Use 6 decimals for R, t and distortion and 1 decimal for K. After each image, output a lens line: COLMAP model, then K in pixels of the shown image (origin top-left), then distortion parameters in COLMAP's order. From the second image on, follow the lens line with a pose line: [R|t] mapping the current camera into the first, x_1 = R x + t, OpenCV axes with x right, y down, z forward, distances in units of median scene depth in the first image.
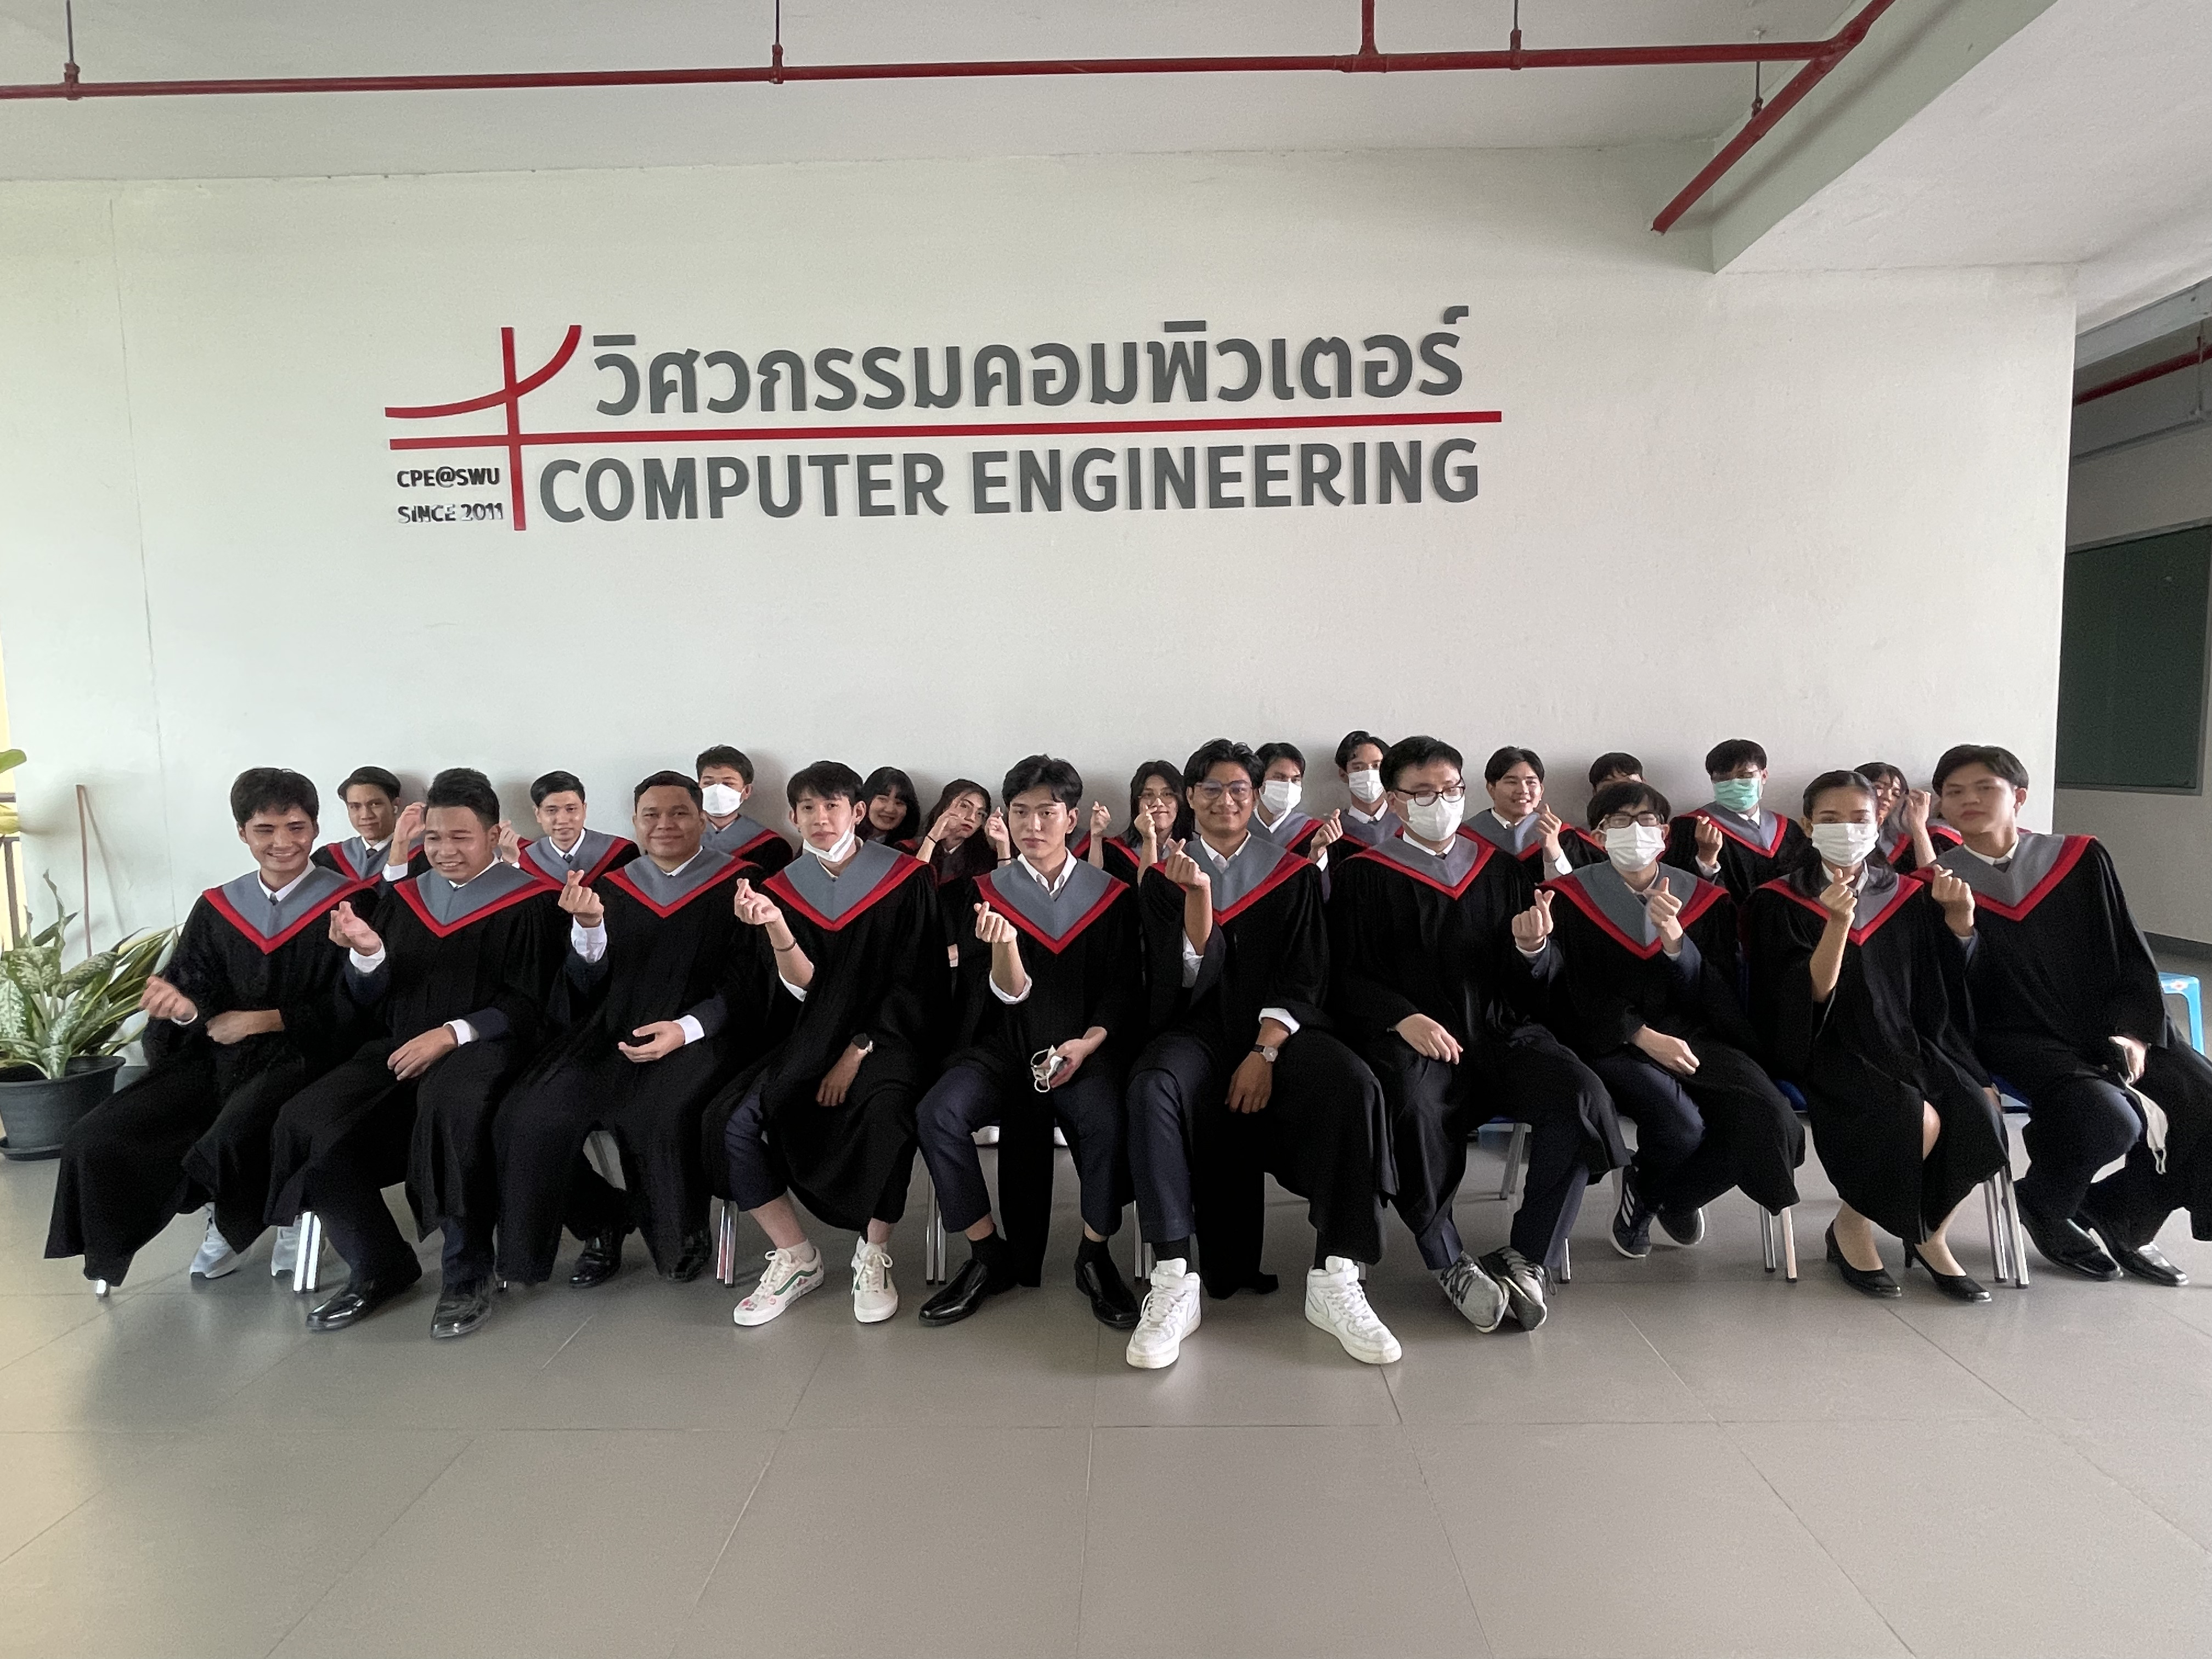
lens RADIAL K [[1216.2, 0, 1110.3], [0, 1216.2, 832.0], [0, 0, 1]] dist [-0.010251, 0.008909]
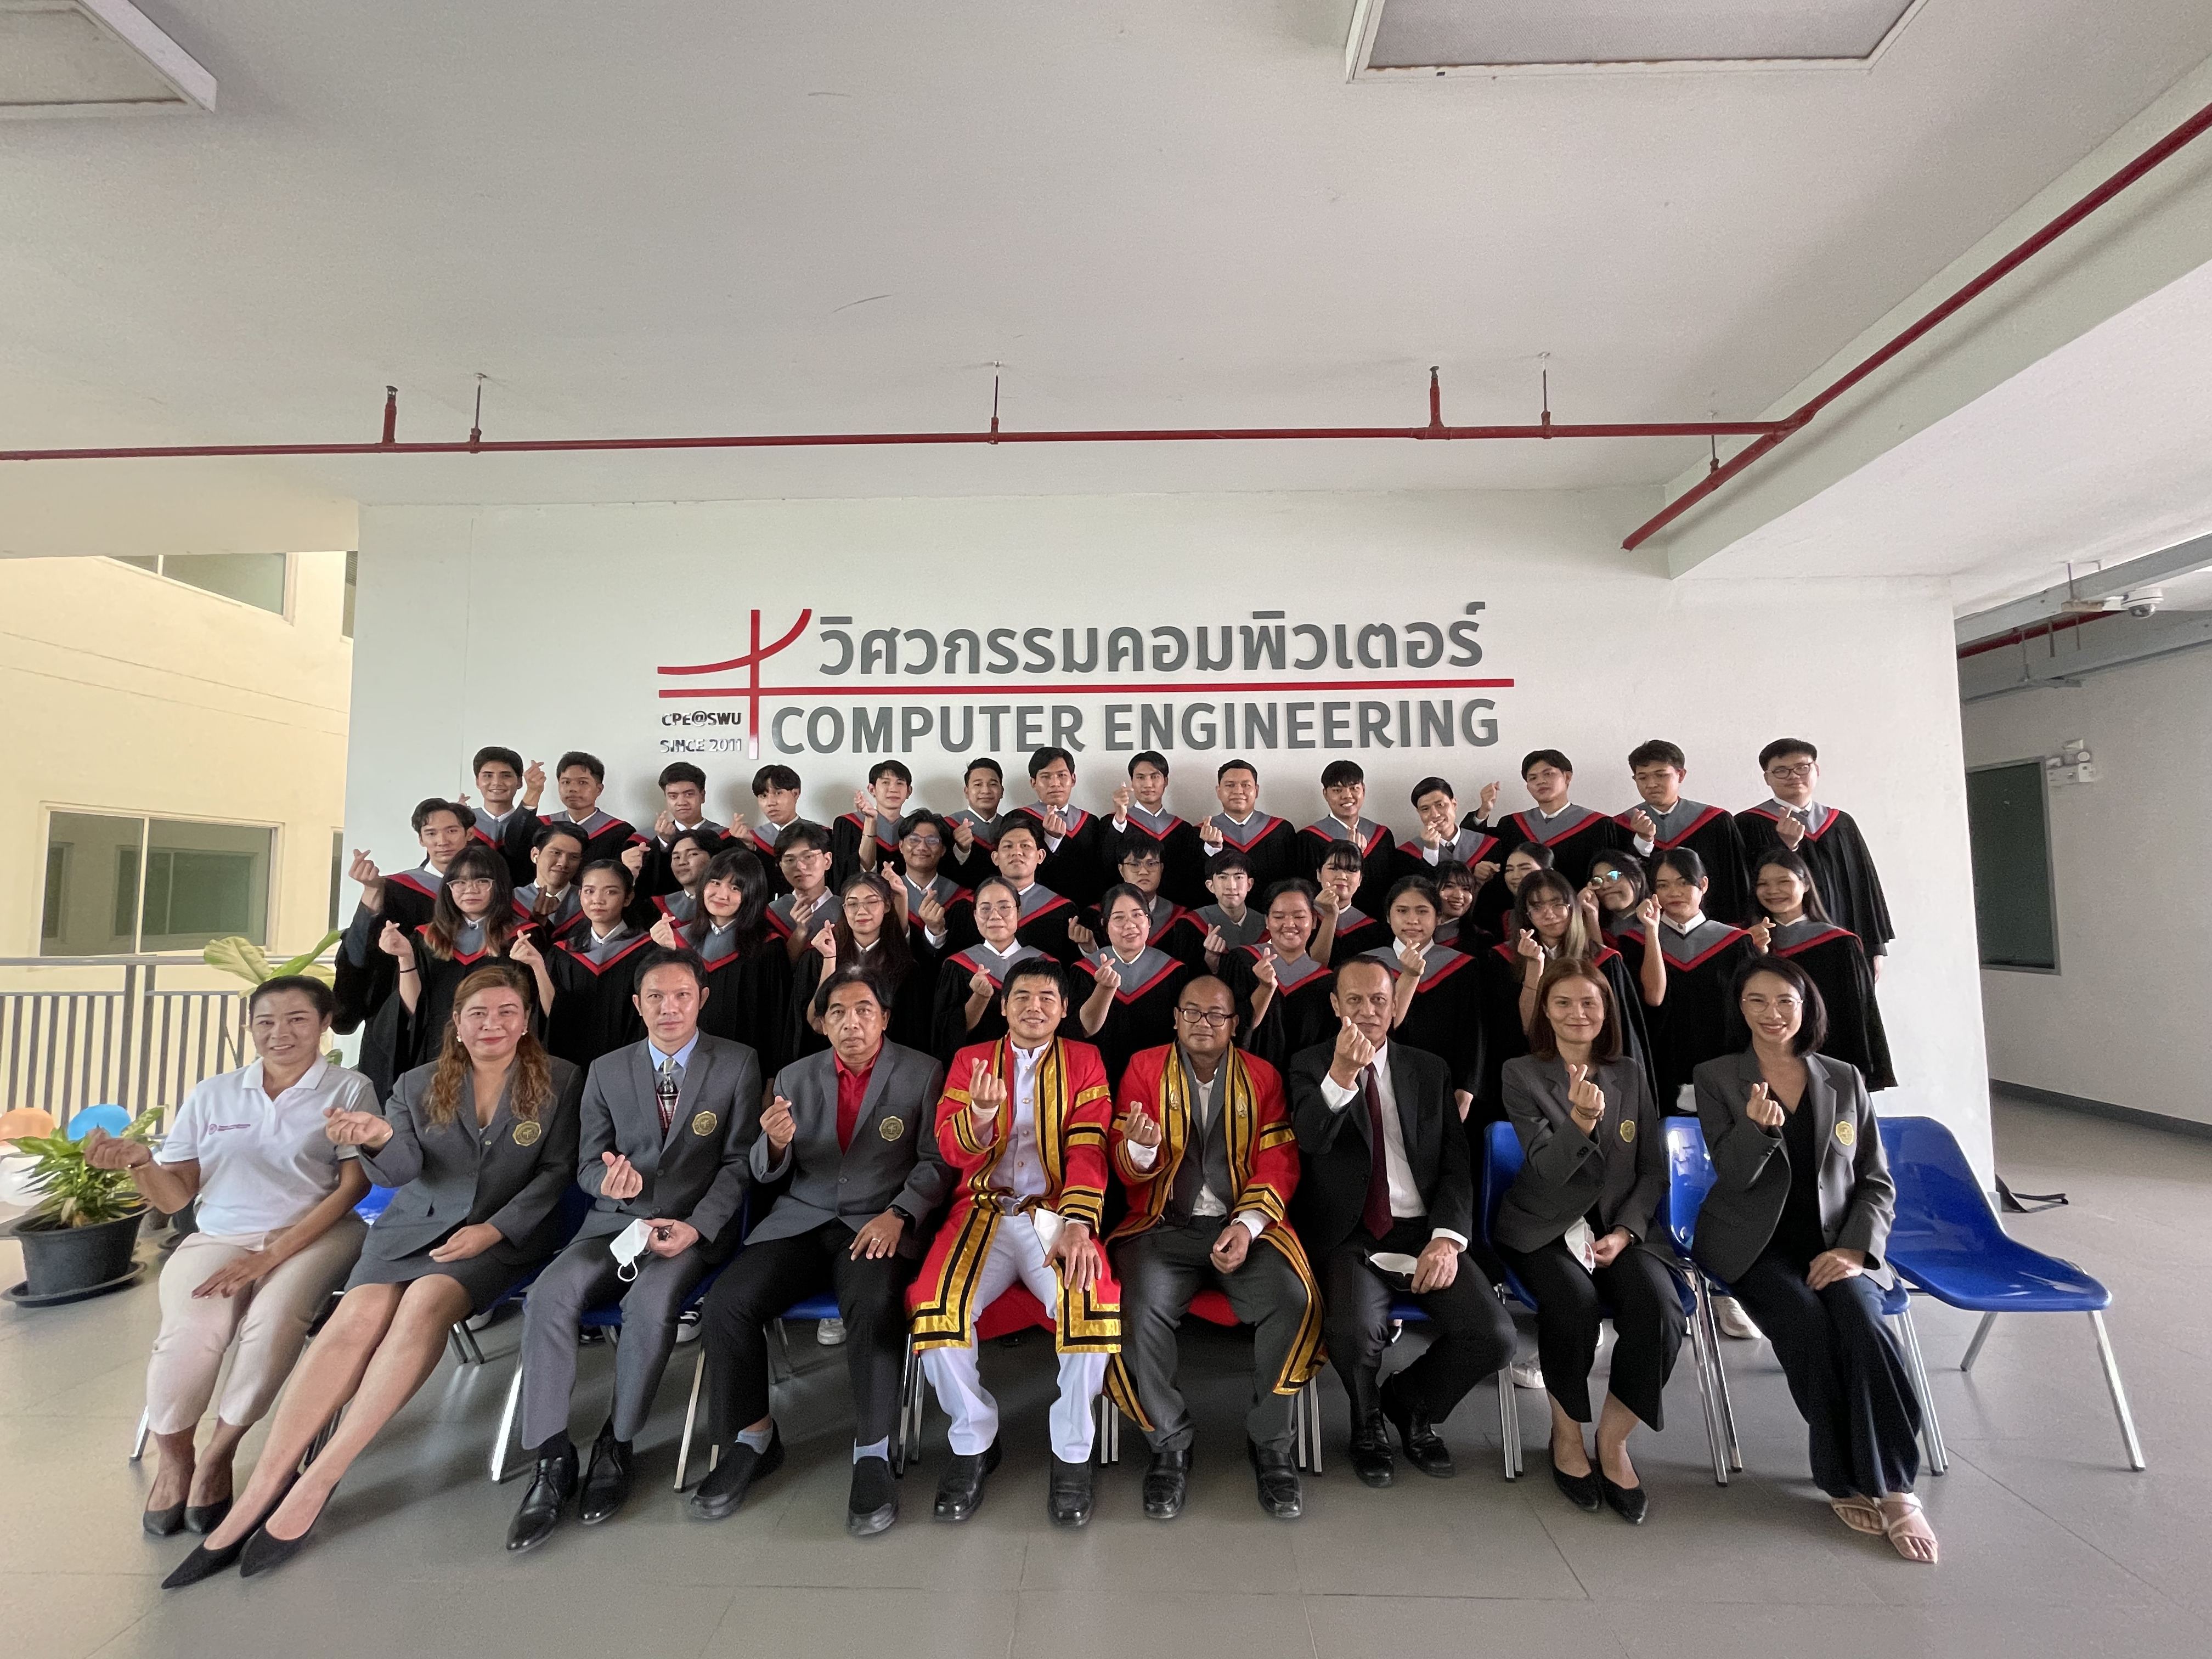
lens RADIAL K [[916.3, 0, 1098.6], [0, 916.3, 819.2], [0, 0, 1]] dist [0.001452, -0.002193]
pose [[0.999893, 0.010742, -0.009939, -0.110327], [-0.012192, 0.987087, -0.159719, -0.034399], [0.008095, 0.159823, 0.987113, 0.047650]]
